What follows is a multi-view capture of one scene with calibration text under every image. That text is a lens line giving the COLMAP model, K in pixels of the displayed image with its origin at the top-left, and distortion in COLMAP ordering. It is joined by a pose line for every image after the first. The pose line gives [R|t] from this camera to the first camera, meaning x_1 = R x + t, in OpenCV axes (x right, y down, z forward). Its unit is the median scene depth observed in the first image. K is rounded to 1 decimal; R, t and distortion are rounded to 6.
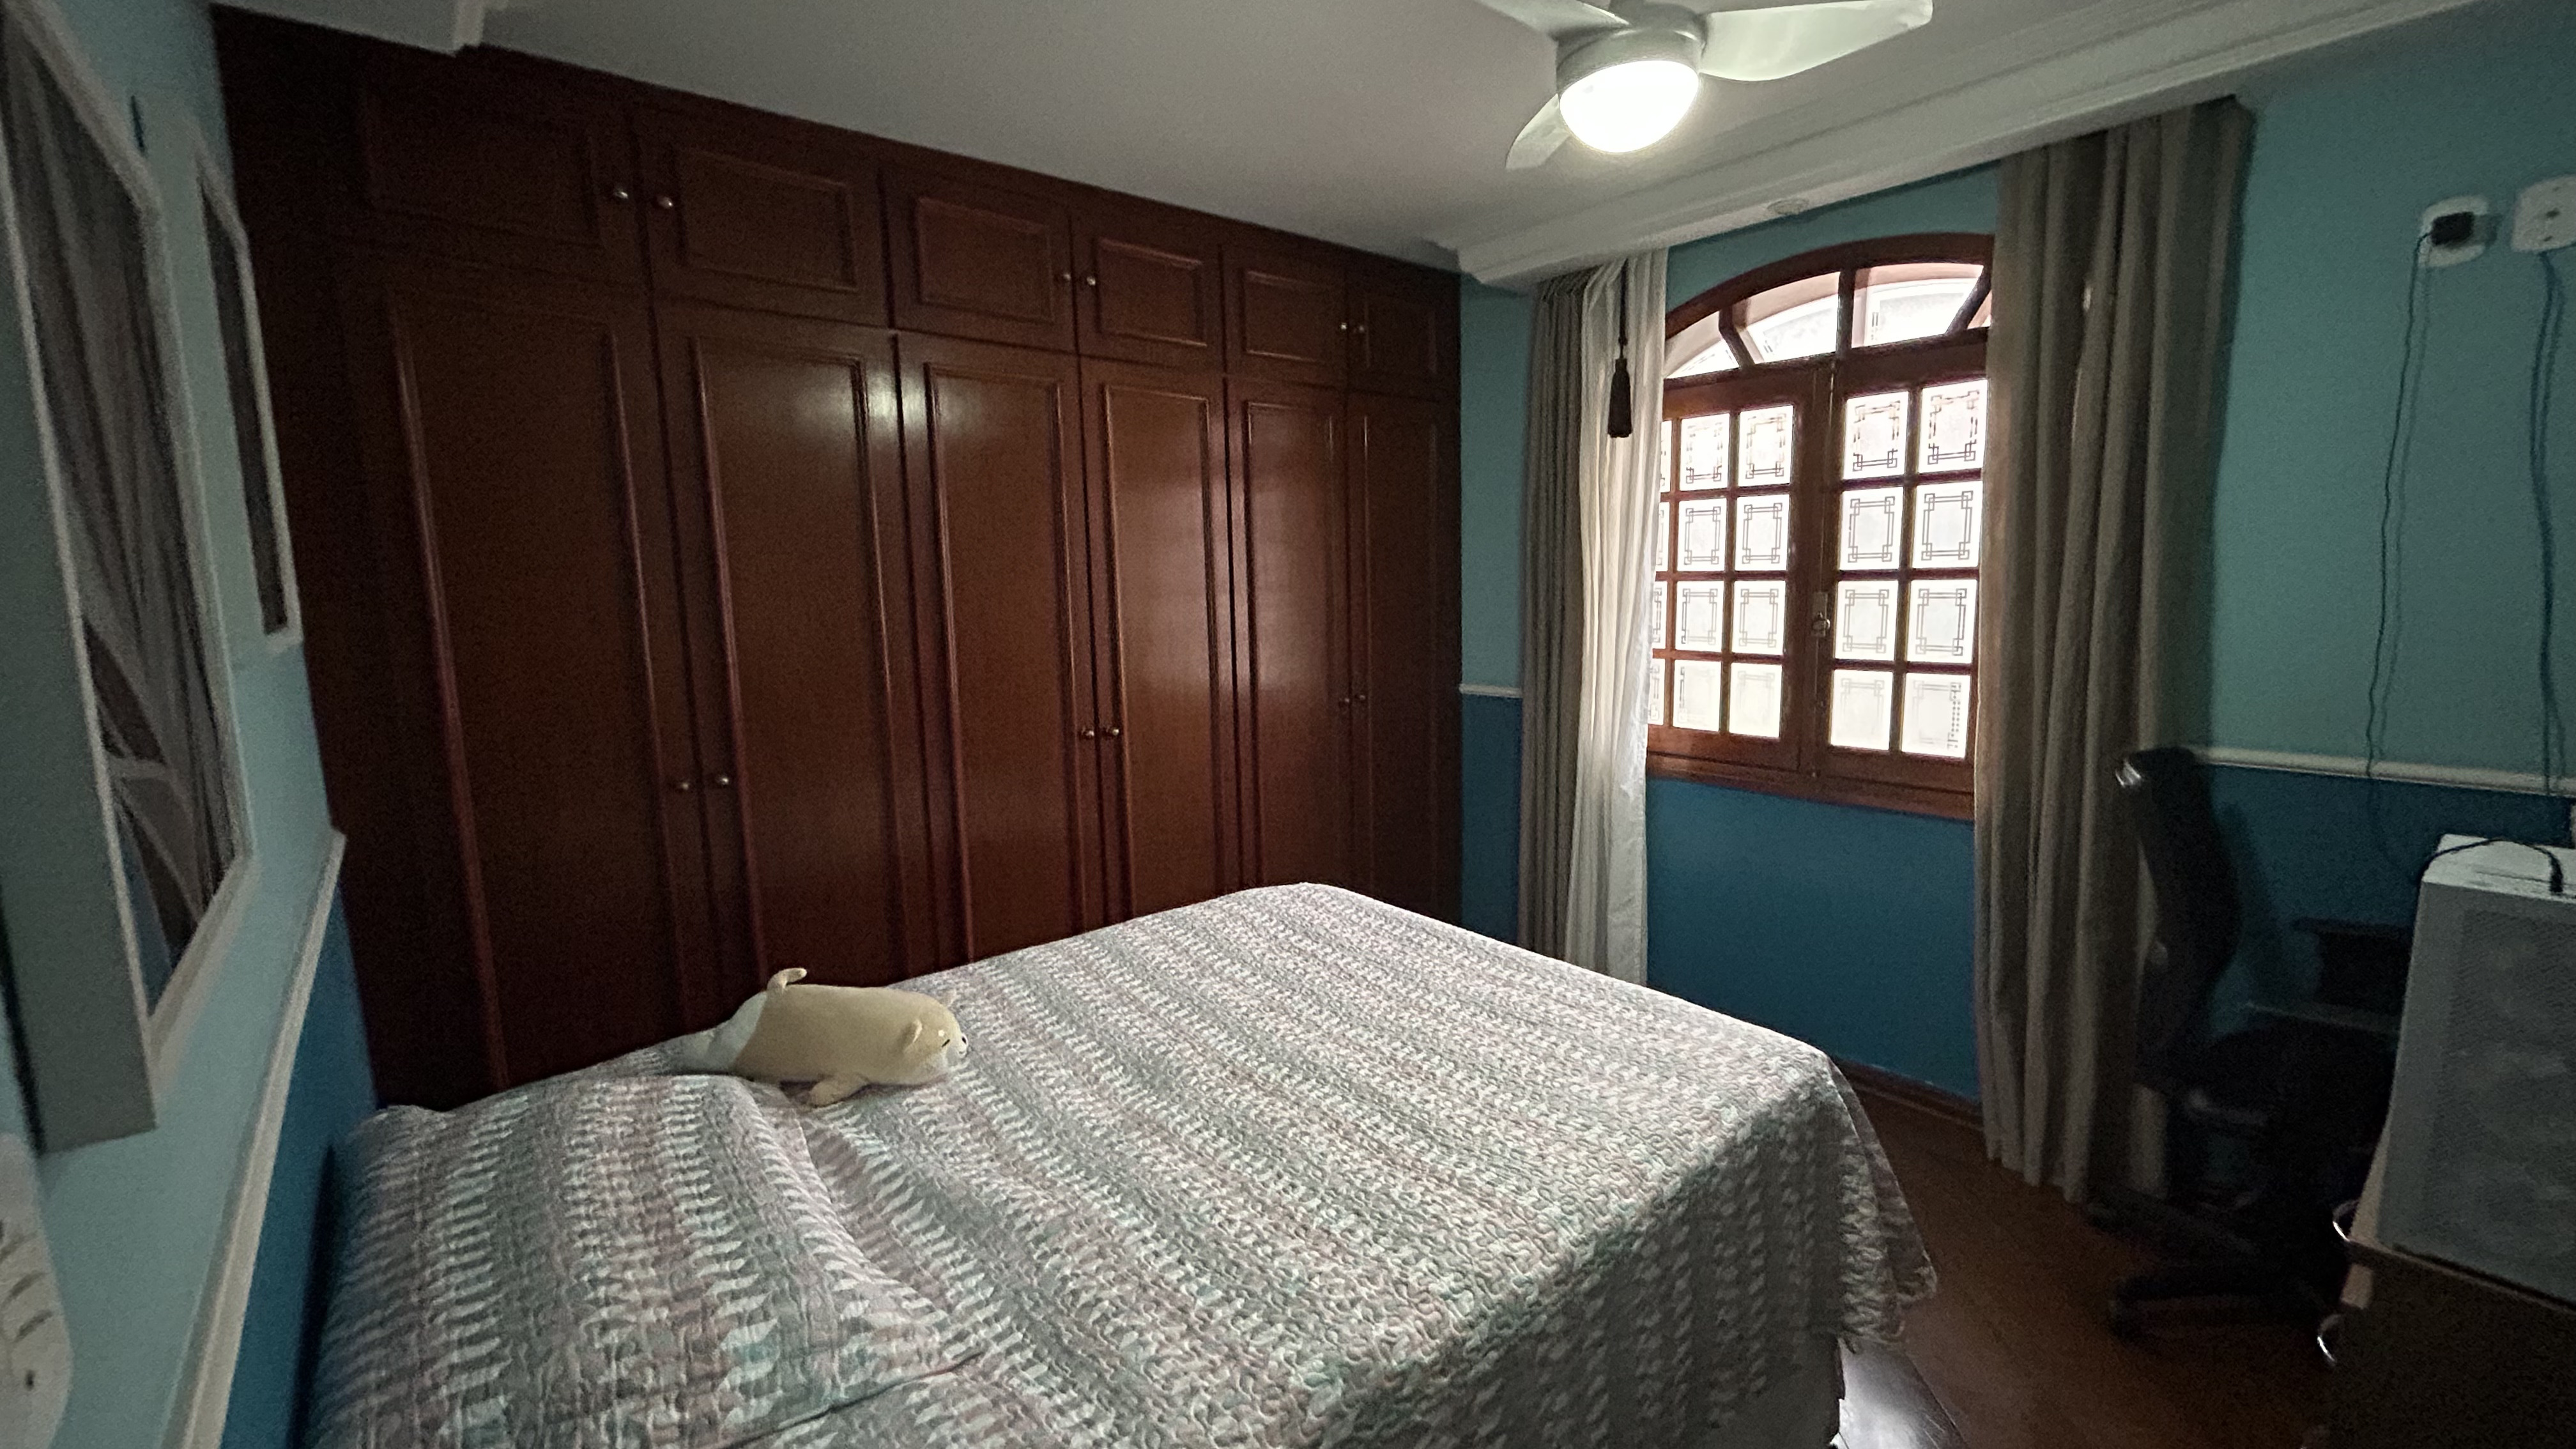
lens RADIAL K [[1038.1, 0, 1288.0], [0, 1038.1, 711.3], [0, 0, 1]] dist [-0.002169, 0.000648]
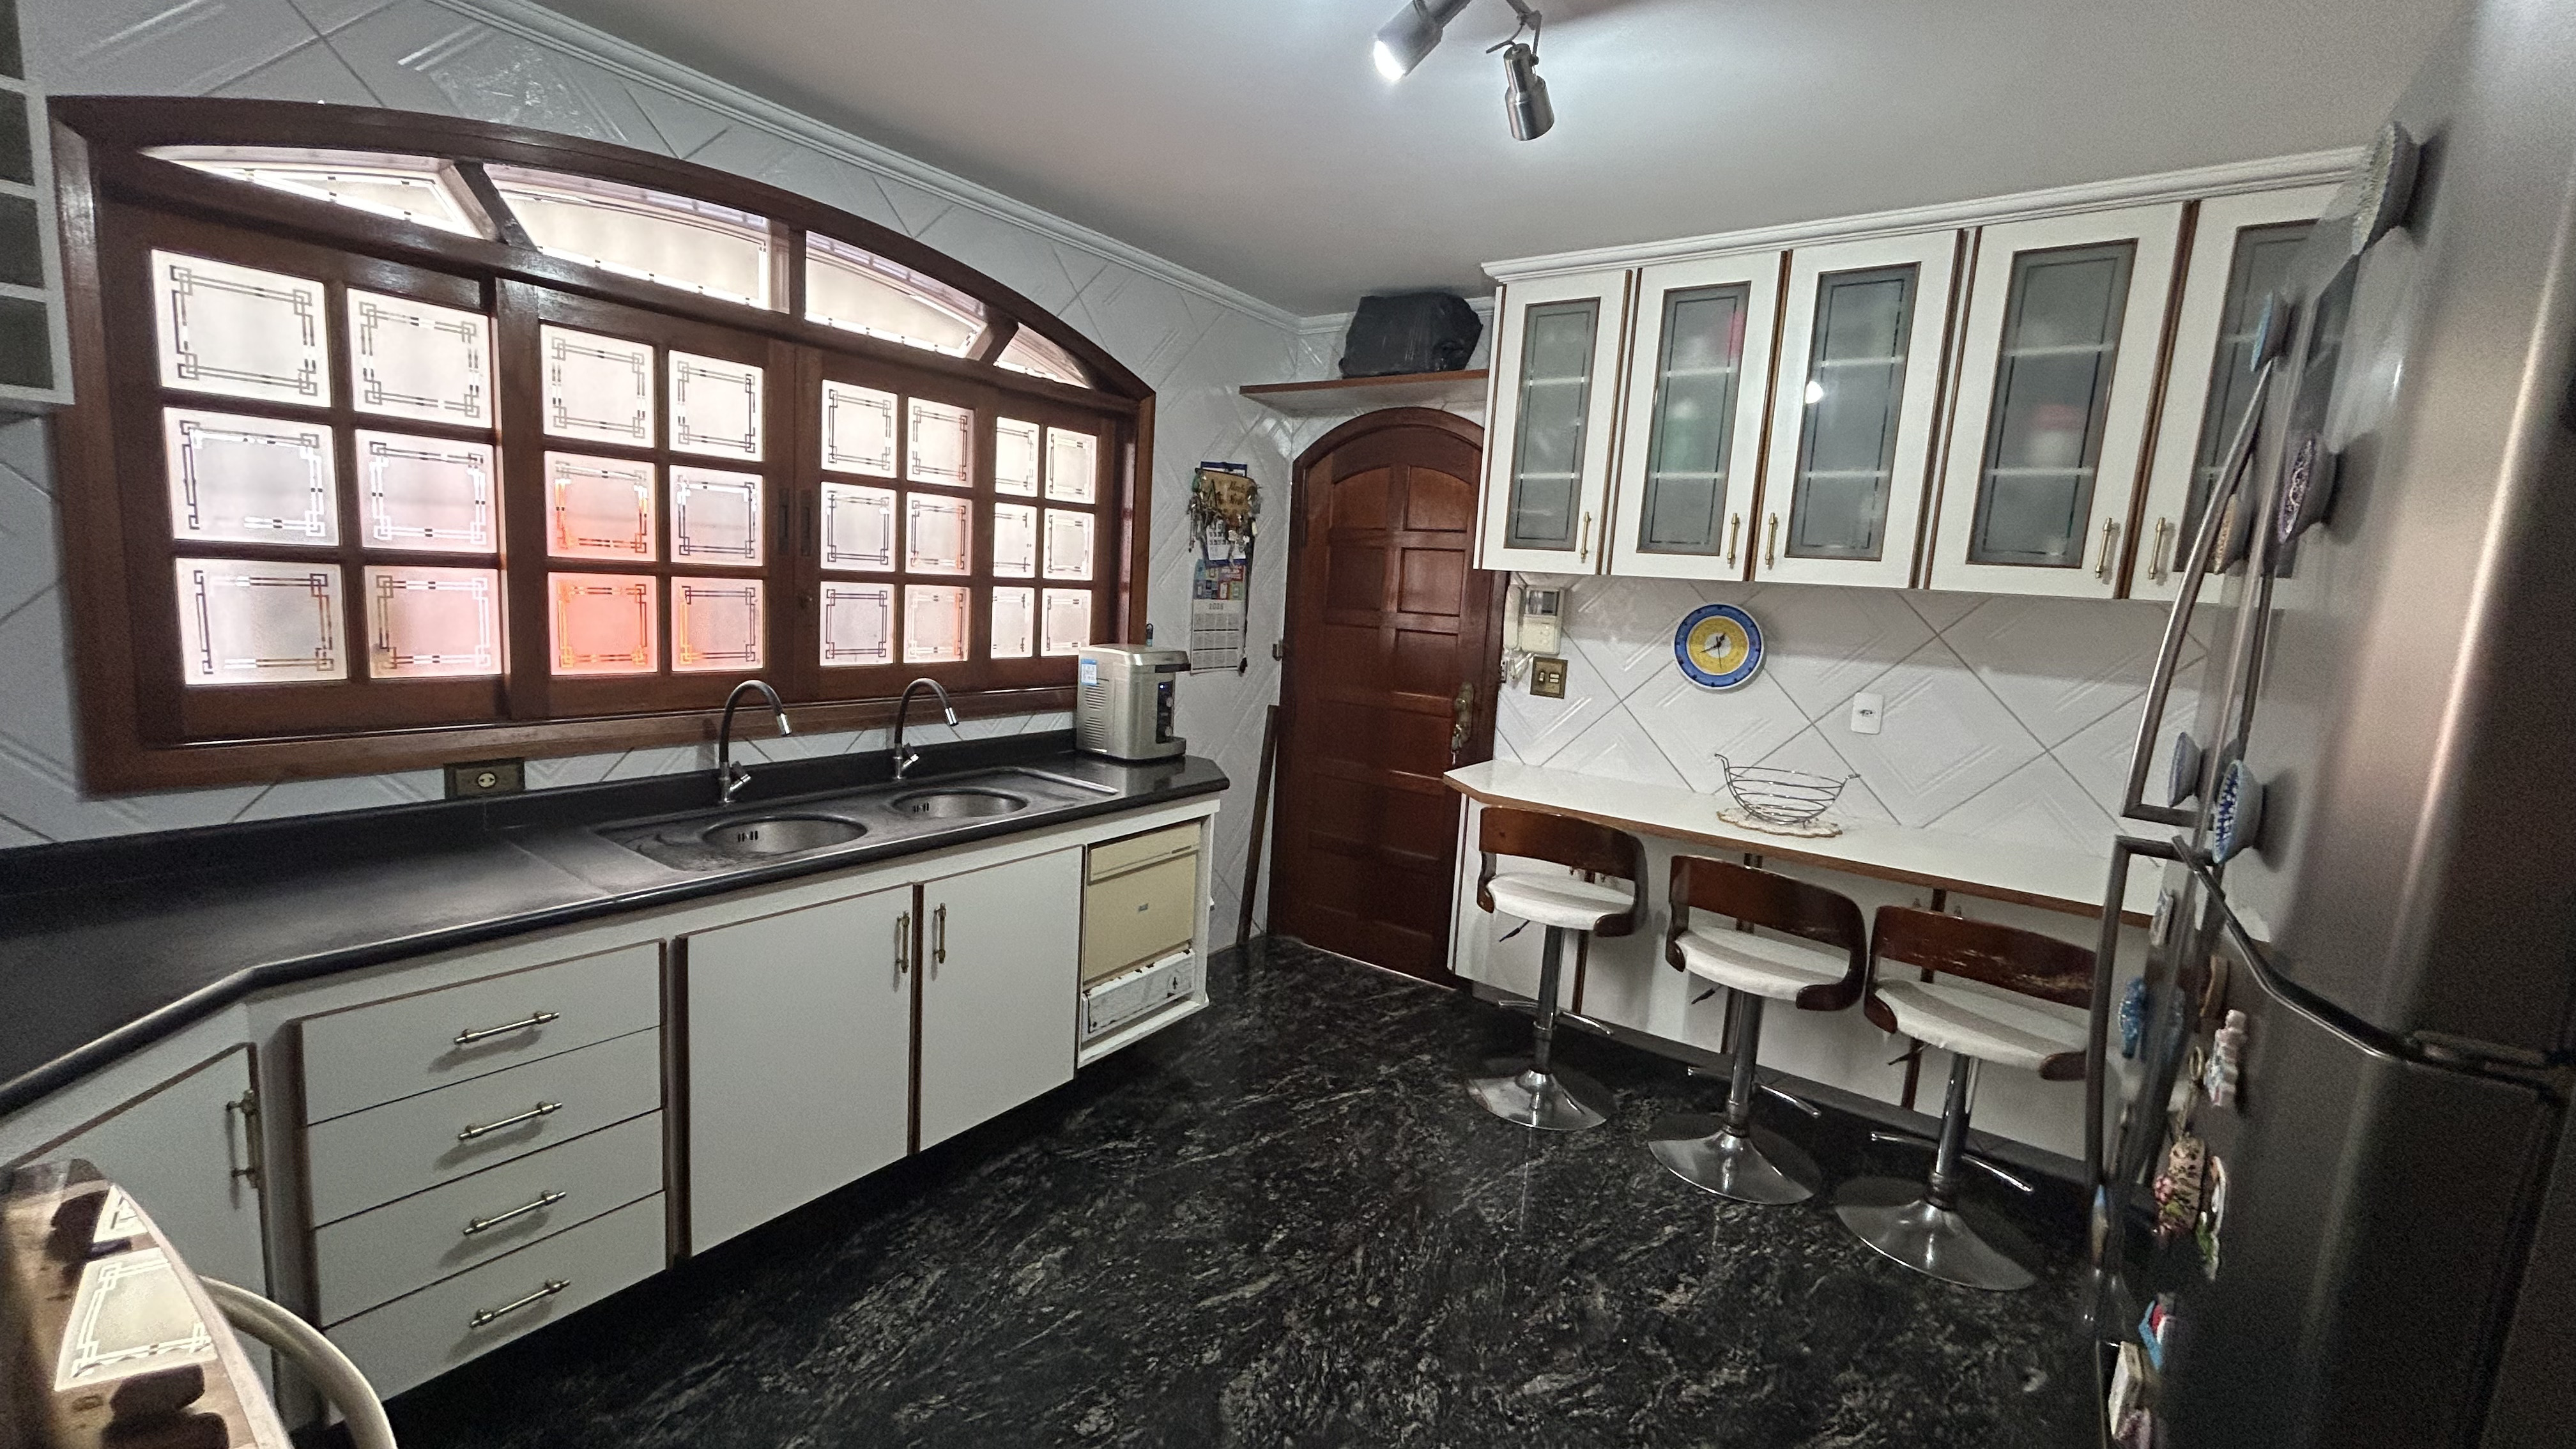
lens RADIAL K [[1038.1, 0, 1285.6], [0, 1038.1, 715.6], [0, 0, 1]] dist [-0.002169, 0.000648]
pose [[-0.254709, -0.124184, 0.959011, -0.480476], [0.076898, 0.985978, 0.148100, -0.104431], [-0.963955, 0.111468, -0.241588, 0.788169]]
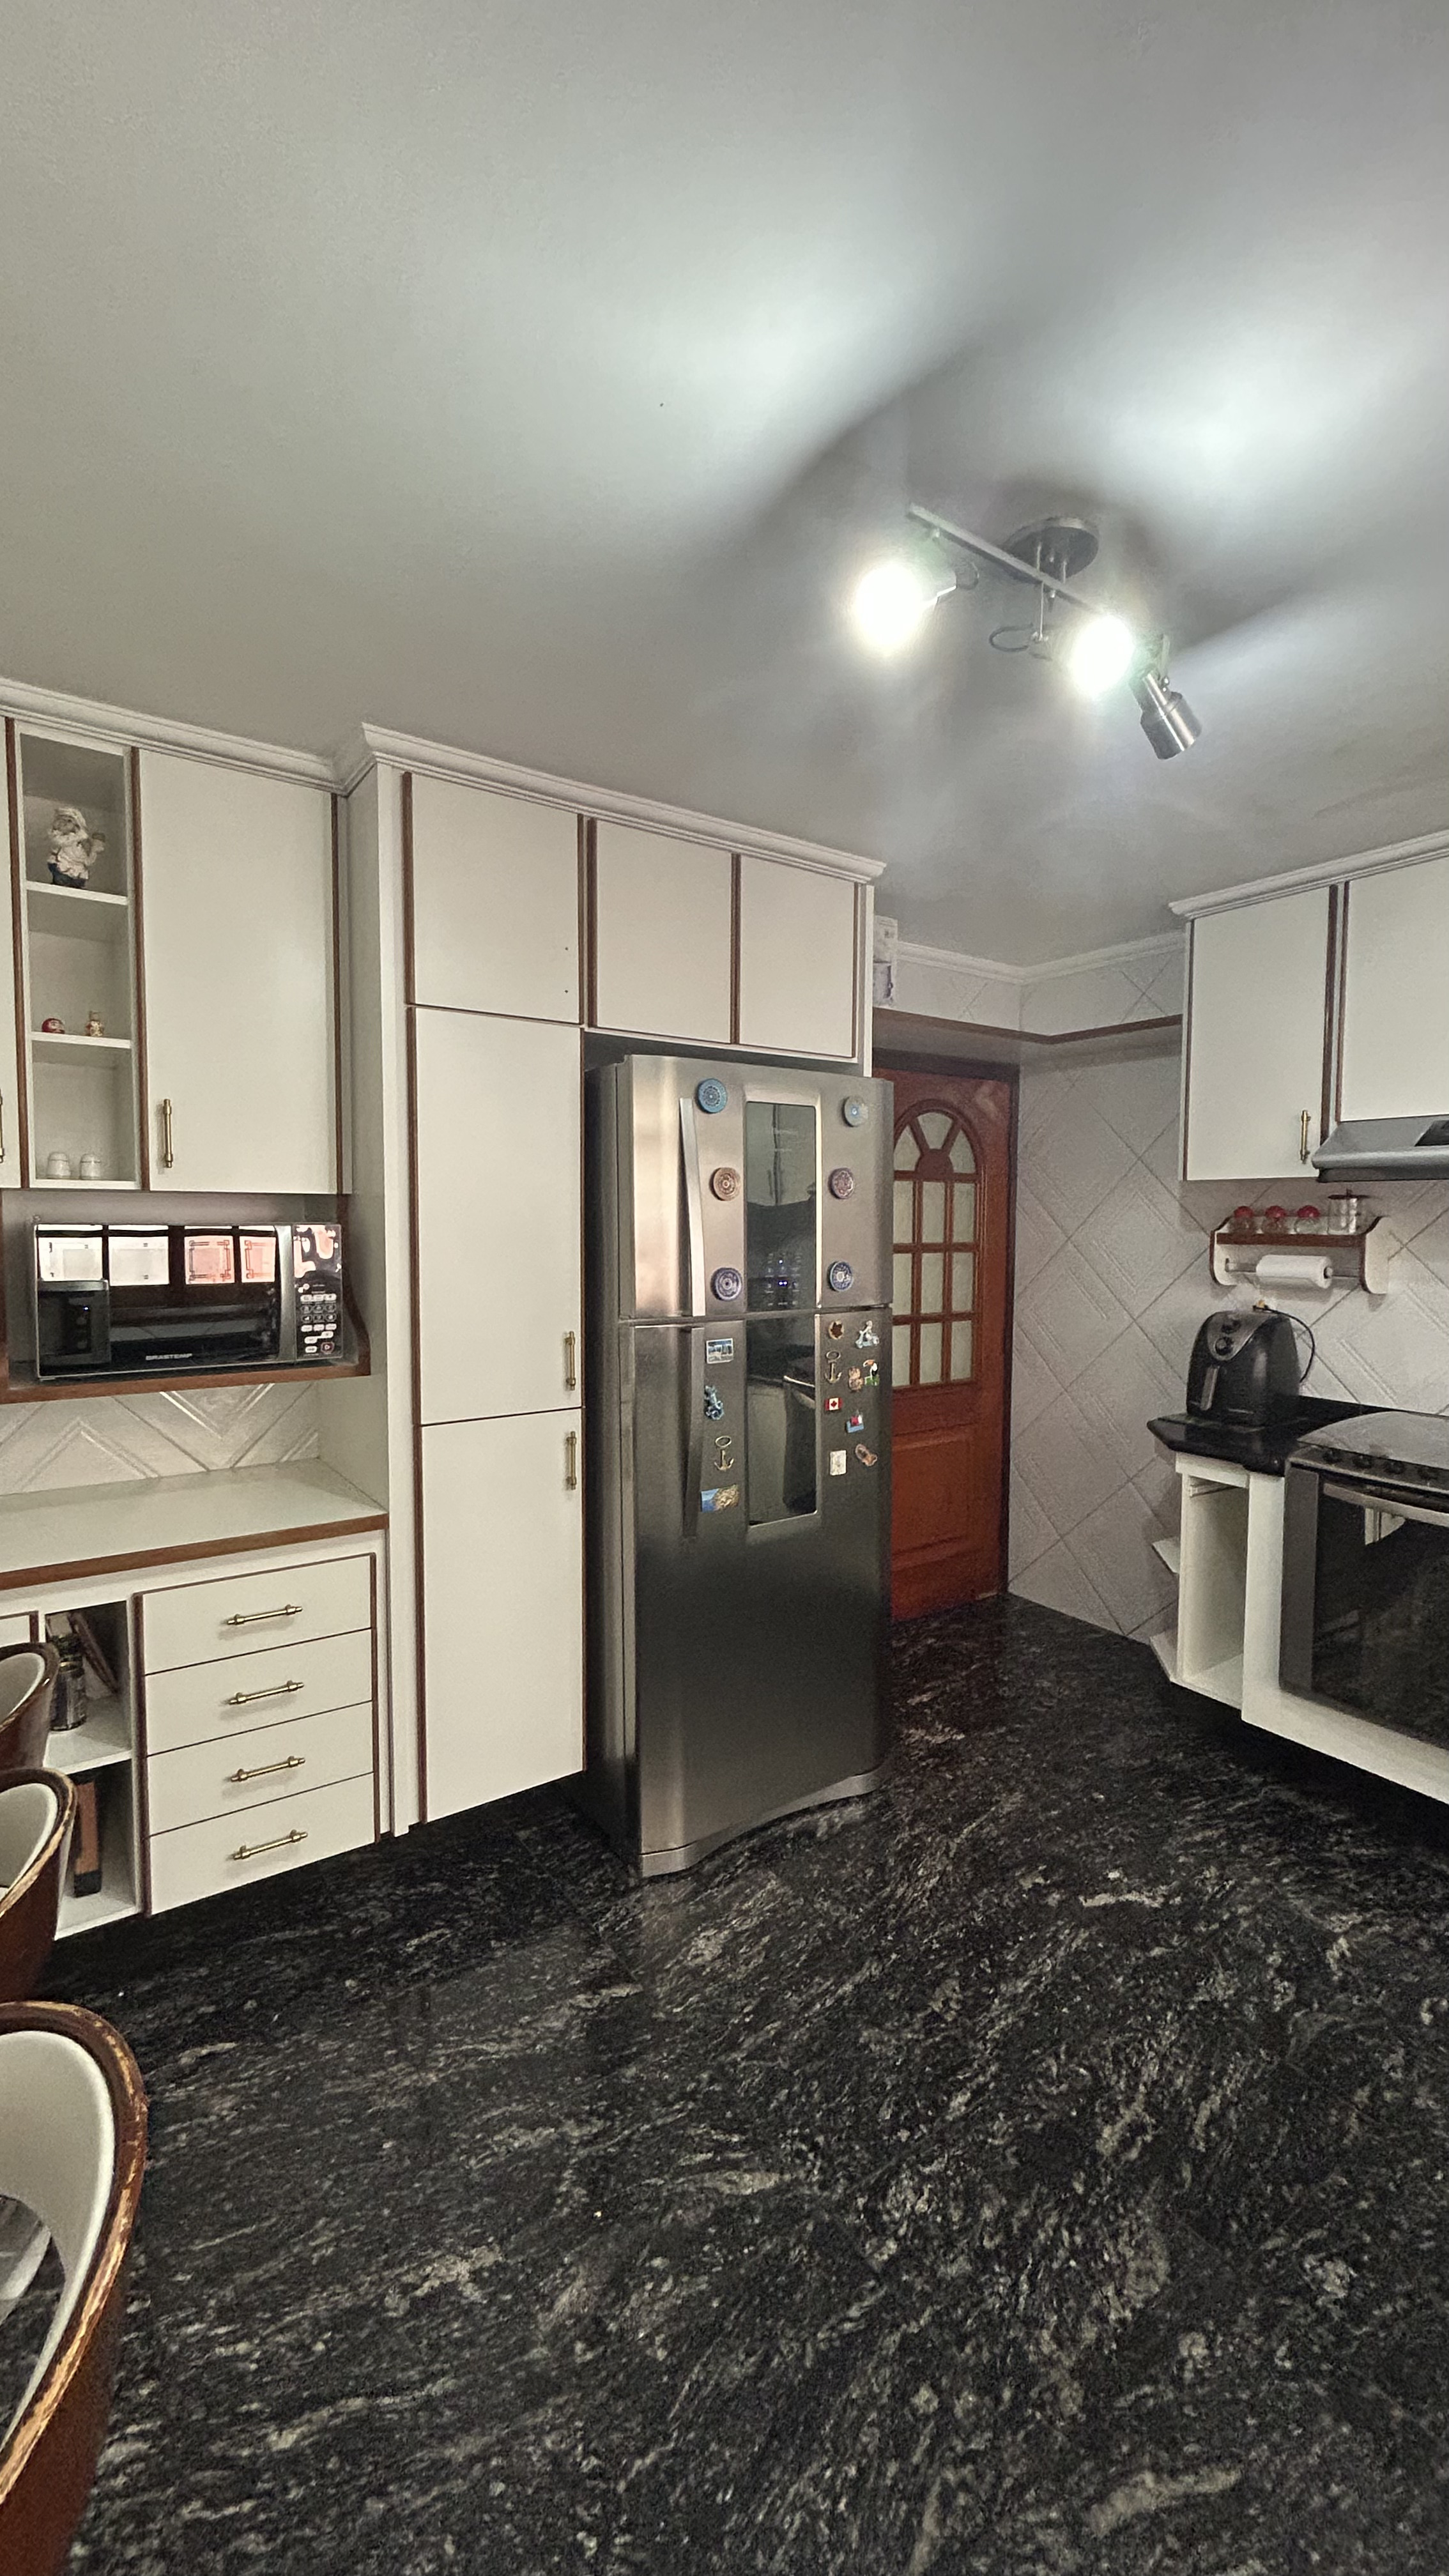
lens RADIAL K [[1038.1, 0, 725.8], [0, 1038.1, 1284.4], [0, 0, 1]] dist [-0.002169, 0.000648]
pose [[-0.081448, 0.080501, -0.993421, 0.369515], [-0.138580, 0.986136, 0.091272, -0.088654], [0.986996, 0.145102, -0.069163, 0.532721]]
